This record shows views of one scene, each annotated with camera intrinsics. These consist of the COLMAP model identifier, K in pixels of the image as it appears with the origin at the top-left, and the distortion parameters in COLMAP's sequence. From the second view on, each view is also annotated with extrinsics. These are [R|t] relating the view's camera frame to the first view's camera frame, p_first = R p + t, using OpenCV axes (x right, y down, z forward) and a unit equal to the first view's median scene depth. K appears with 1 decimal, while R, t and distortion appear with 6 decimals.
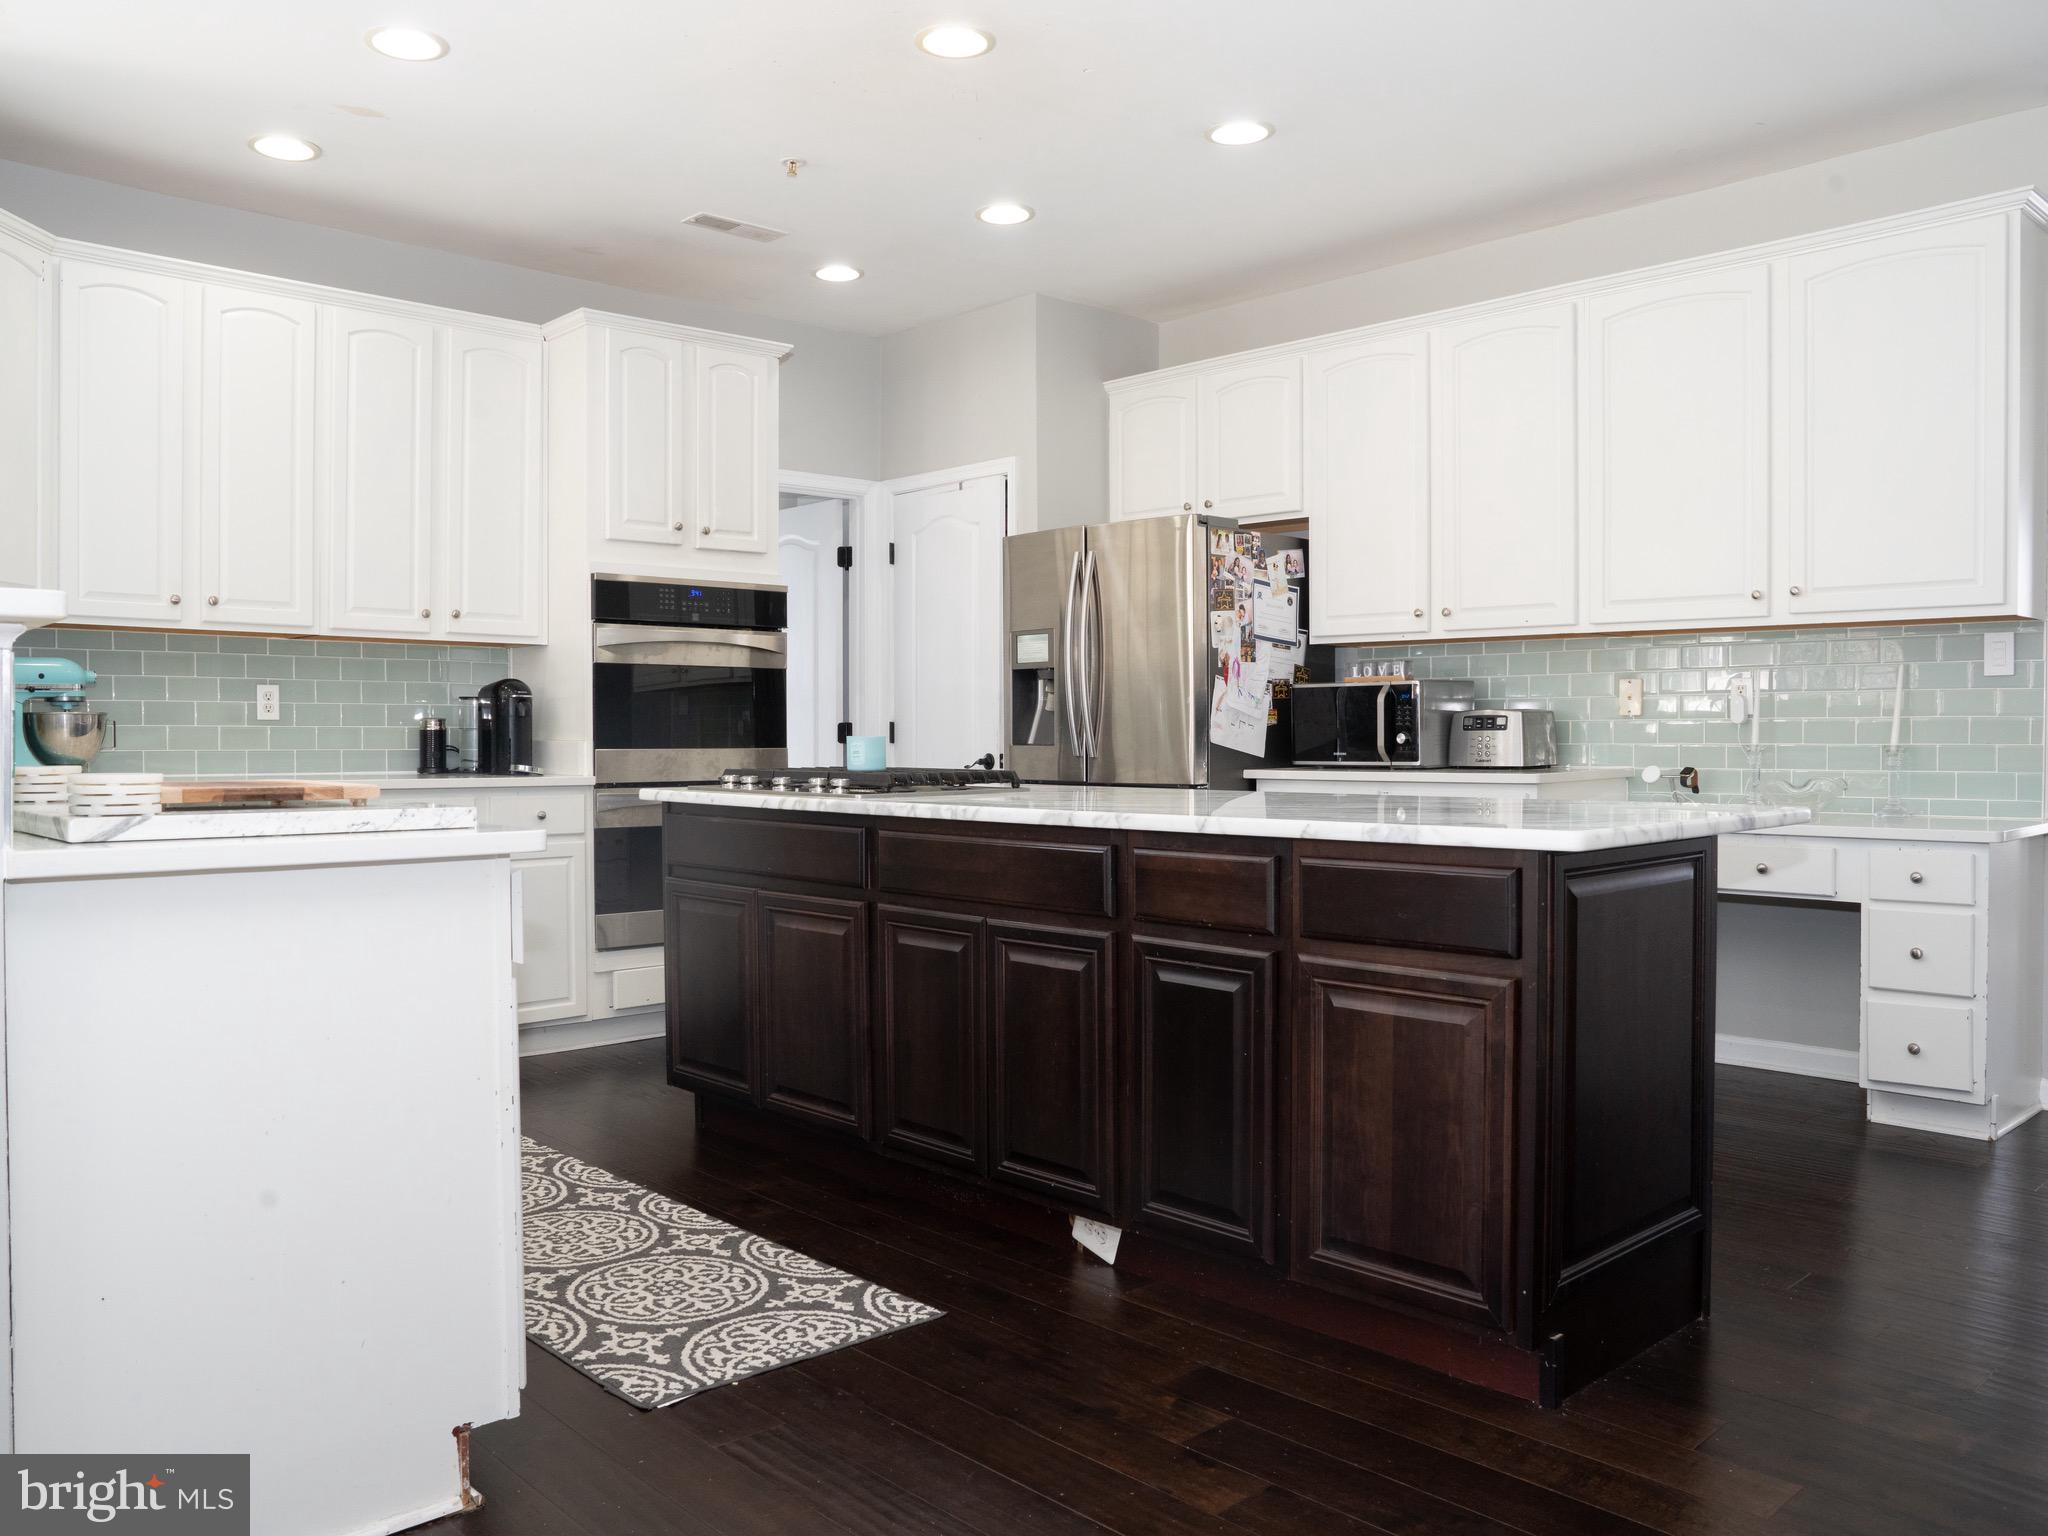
lens RADIAL K [[1563.2, 0, 1012.7], [0, 1563.2, 741.6], [0, 0, 1]] dist [-0.095929, 0.046774]
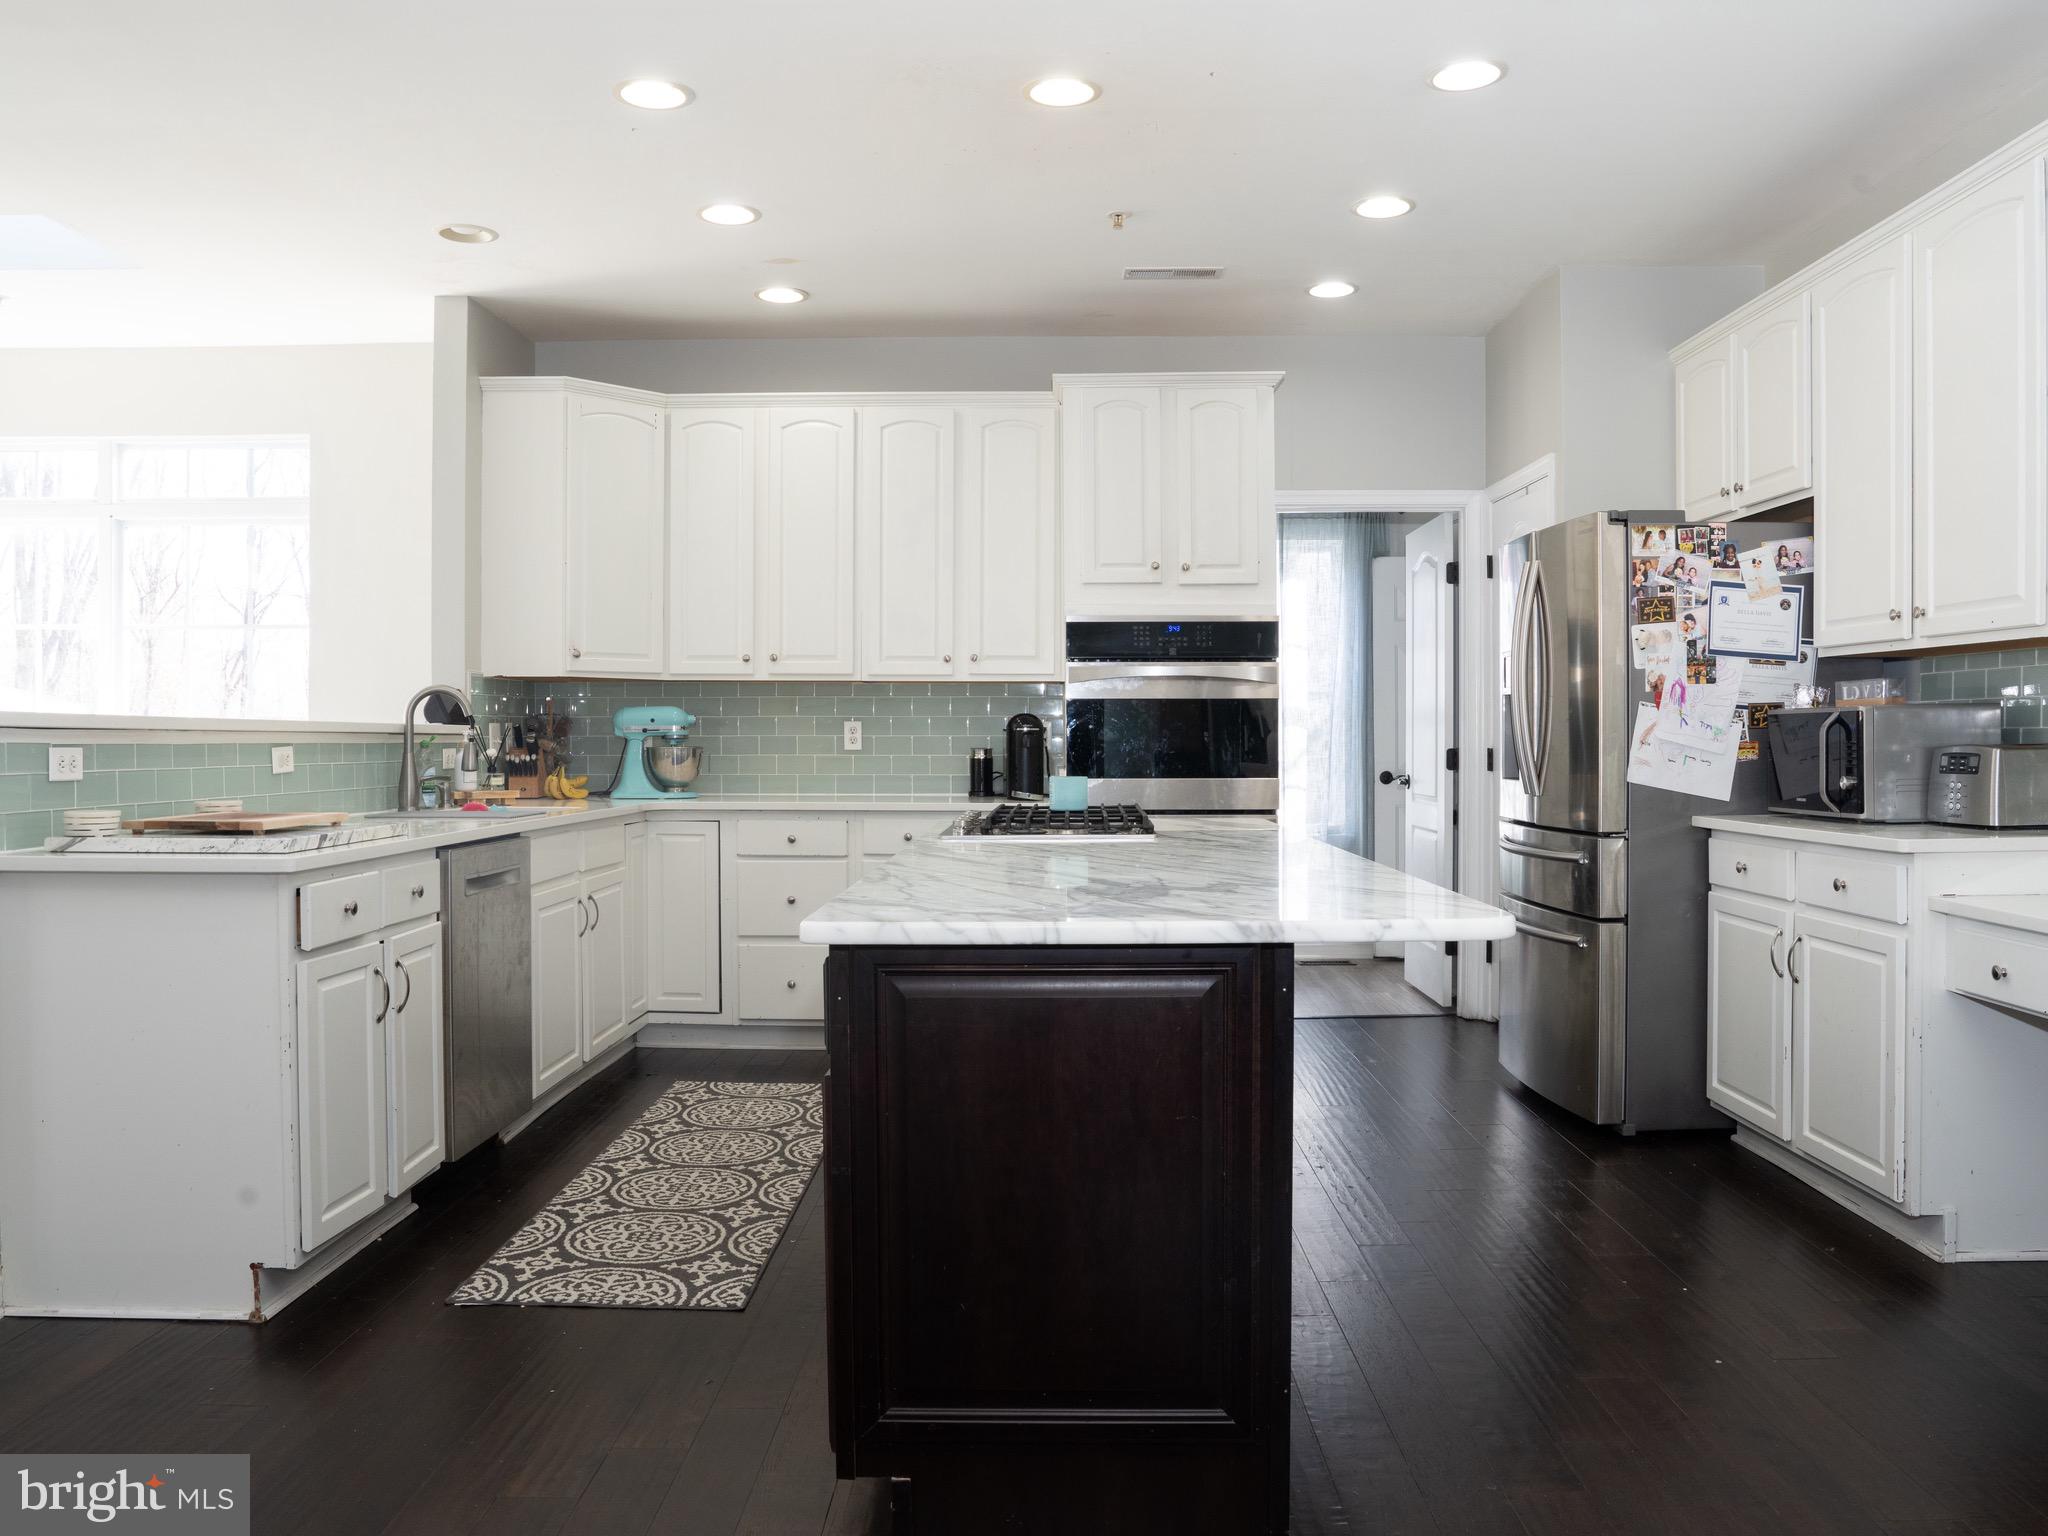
lens RADIAL K [[1563.2, 0, 972.8], [0, 1563.2, 744.7], [0, 0, 1]] dist [-0.095929, 0.046774]
pose [[0.722884, 0.002195, -0.690966, 0.440214], [-0.002377, 0.999997, 0.000690, -0.019375], [0.690965, 0.001144, 0.722887, 0.162009]]
